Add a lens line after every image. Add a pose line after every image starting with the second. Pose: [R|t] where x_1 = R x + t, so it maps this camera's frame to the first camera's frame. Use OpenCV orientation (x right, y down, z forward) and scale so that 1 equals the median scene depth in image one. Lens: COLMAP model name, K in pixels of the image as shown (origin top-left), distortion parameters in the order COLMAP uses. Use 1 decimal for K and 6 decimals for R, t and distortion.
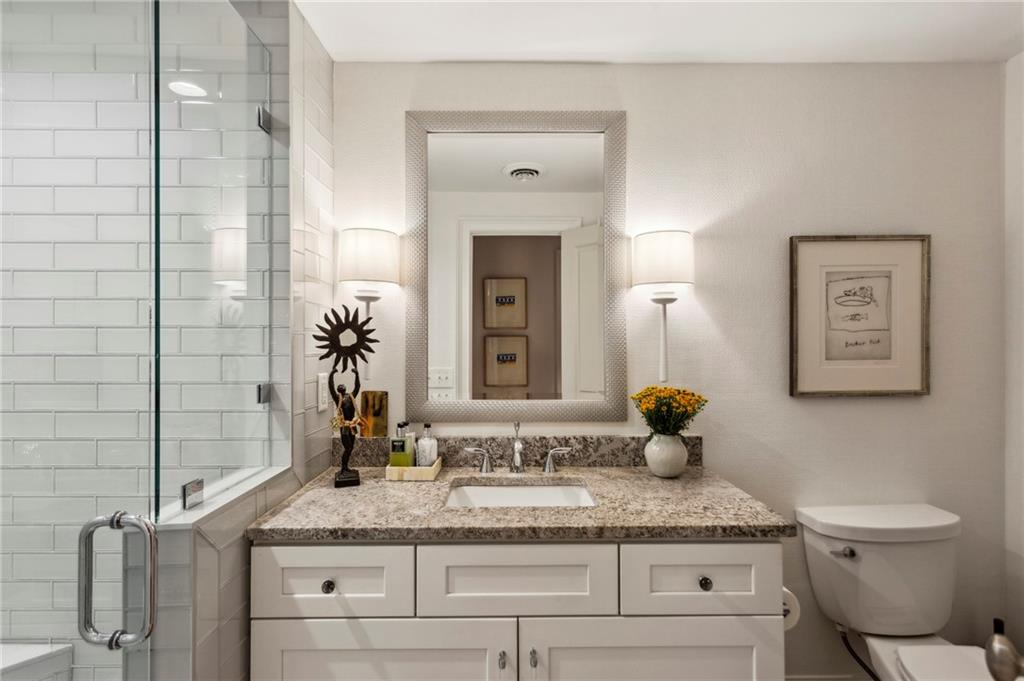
lens RADIAL K [[494.2, 0, 510.2], [0, 494.2, 338.8], [0, 0, 1]] dist [0.006127, -0.001222]
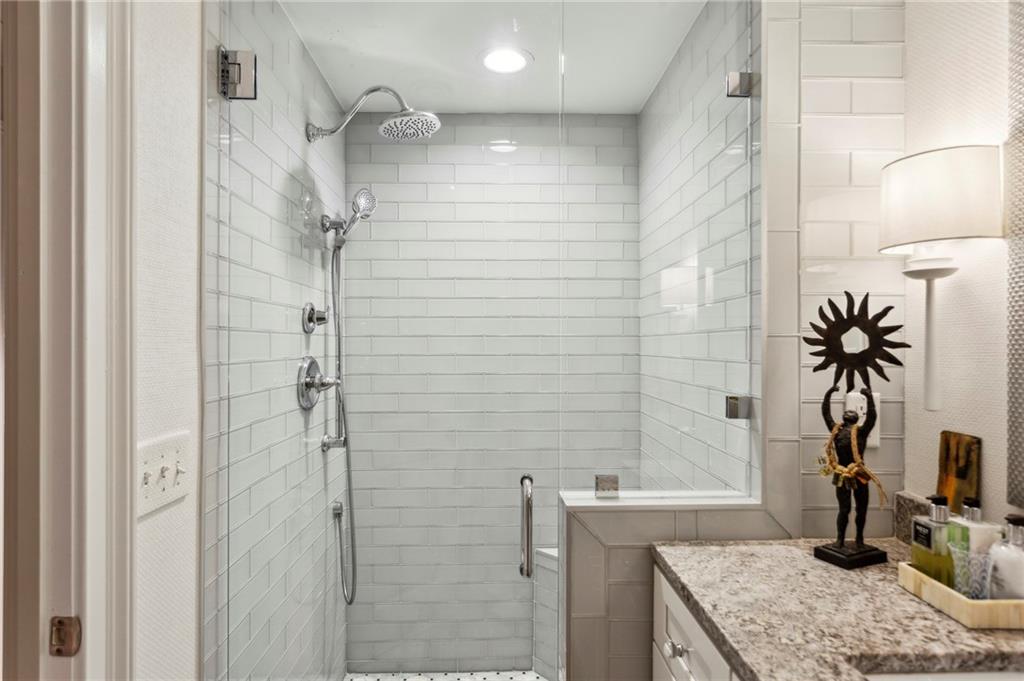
lens RADIAL K [[533.6, 0, 511.8], [0, 533.6, 345.4], [0, 0, 1]] dist [-0.005991, -0.000485]
pose [[0.018771, 0.002251, -0.999821, 0.367977], [0.009401, 0.999953, 0.002428, -0.001633], [0.999780, -0.009445, 0.018749, 0.537337]]
